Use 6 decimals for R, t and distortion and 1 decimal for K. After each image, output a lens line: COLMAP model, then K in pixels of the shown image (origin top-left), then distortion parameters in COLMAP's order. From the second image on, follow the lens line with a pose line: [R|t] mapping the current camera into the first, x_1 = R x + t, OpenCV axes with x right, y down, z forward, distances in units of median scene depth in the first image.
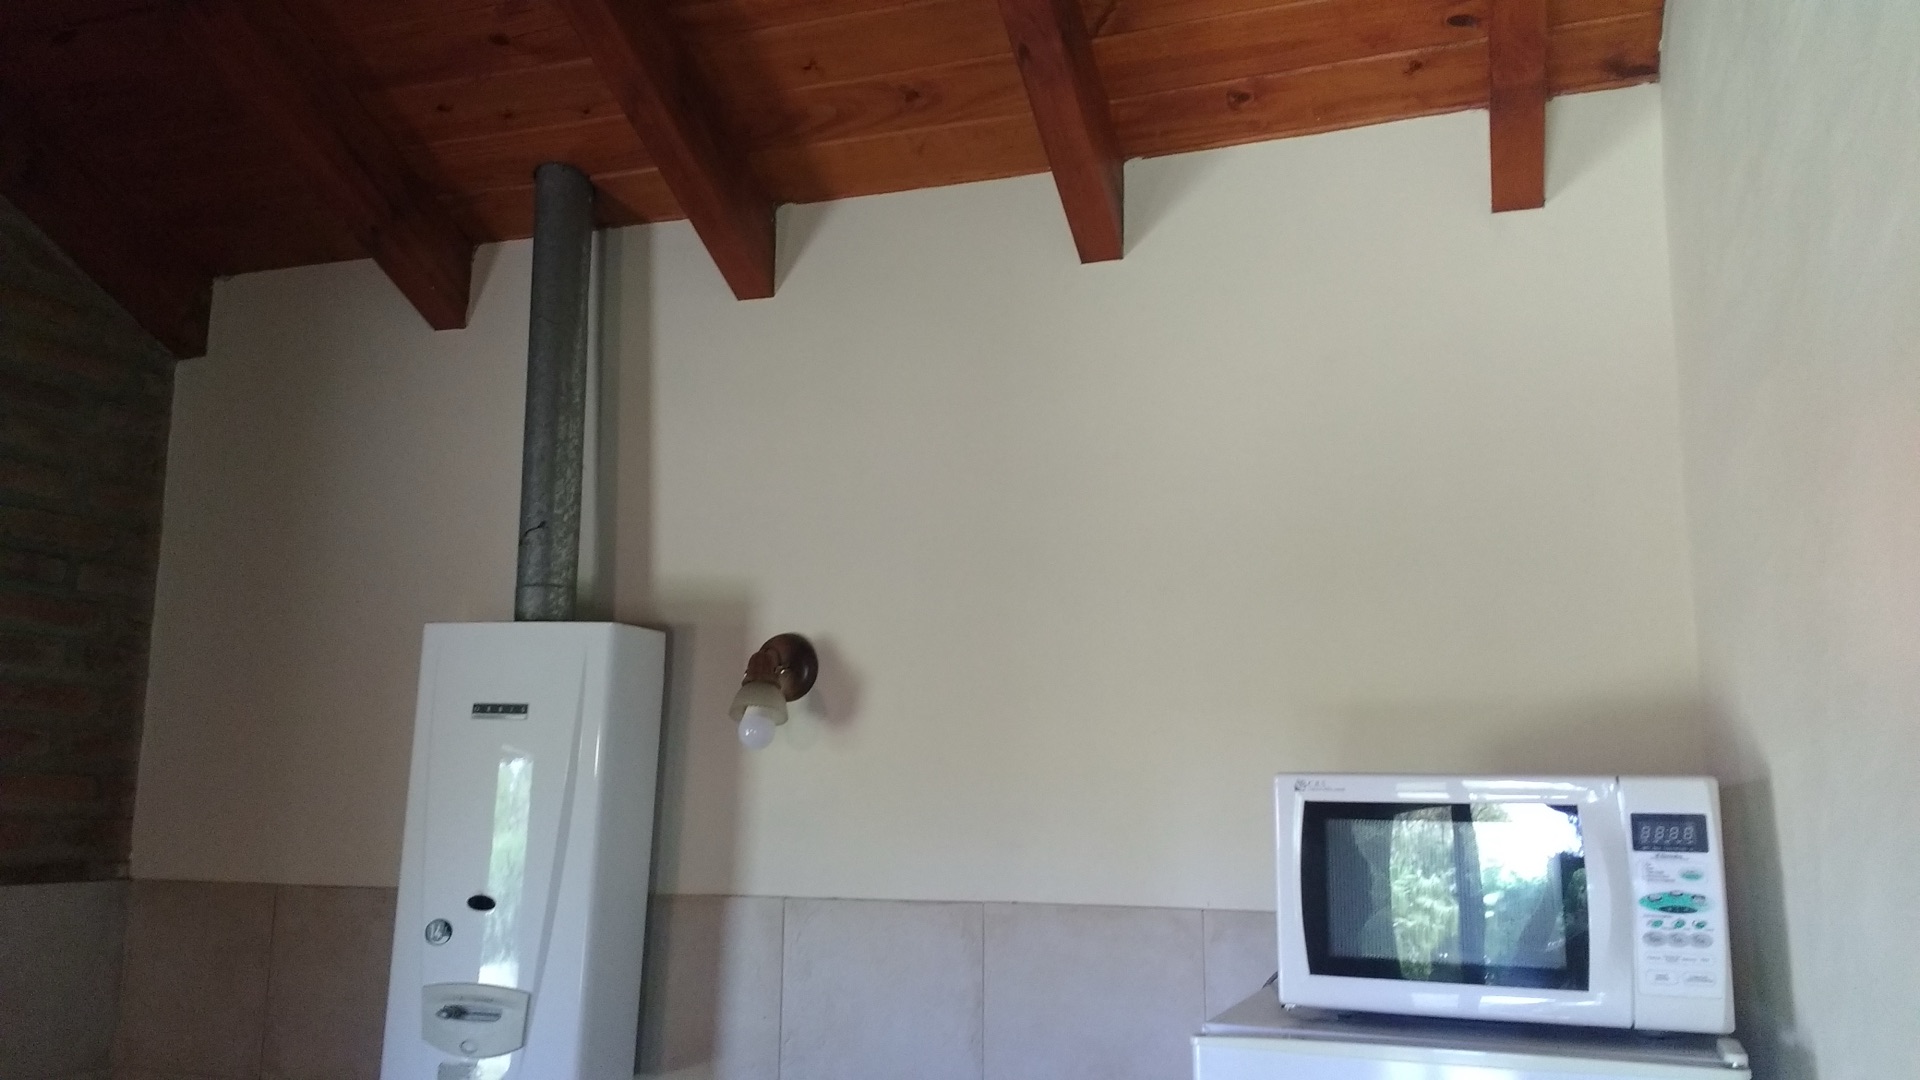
lens RADIAL K [[1522.9, 0, 960.0], [0, 1522.9, 540.0], [0, 0, 1]] dist [0.097292, -0.155186]
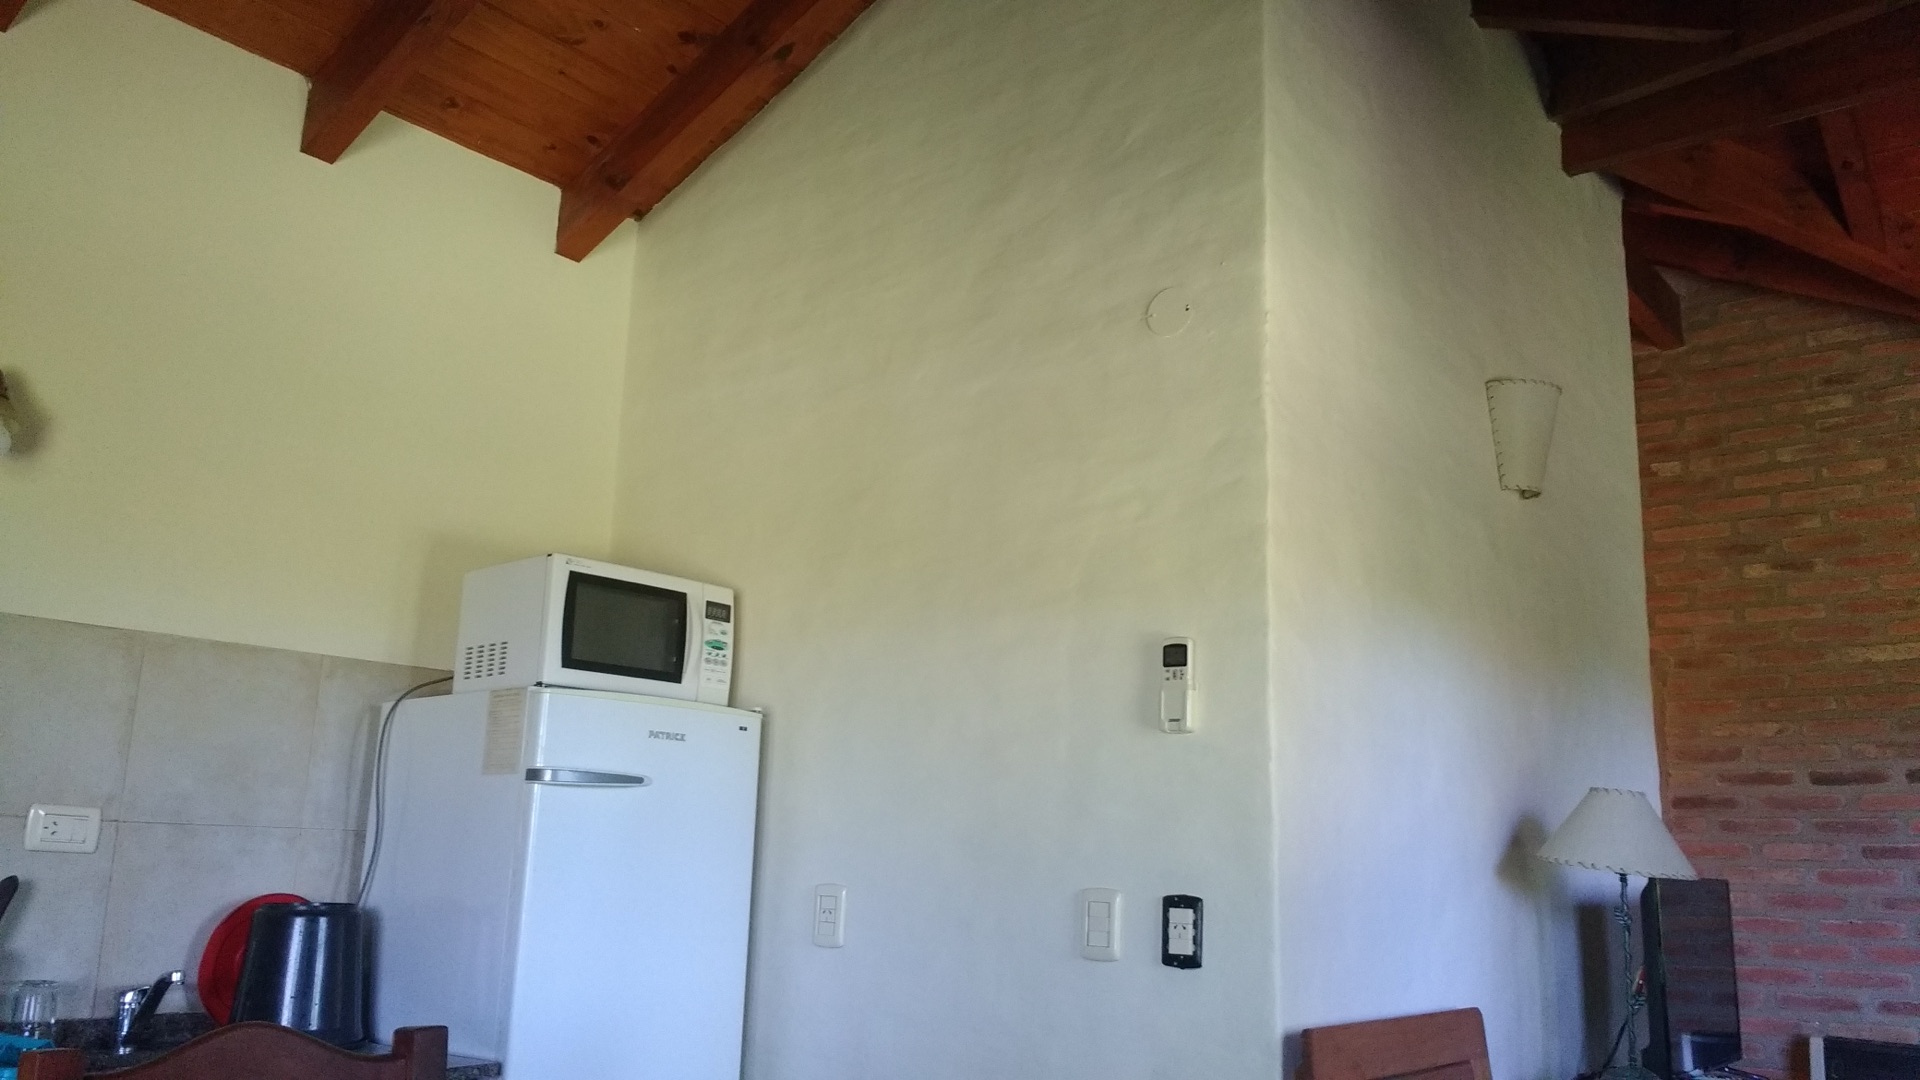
lens RADIAL K [[1511.1, 0, 960.0], [0, 1511.1, 540.0], [0, 0, 1]] dist [0.108605, -0.162464]
pose [[0.321795, 0.199944, 0.925457, -1.321585], [-0.185564, 0.971810, -0.145435, 0.331268], [-0.928447, -0.124931, 0.349826, 0.012048]]
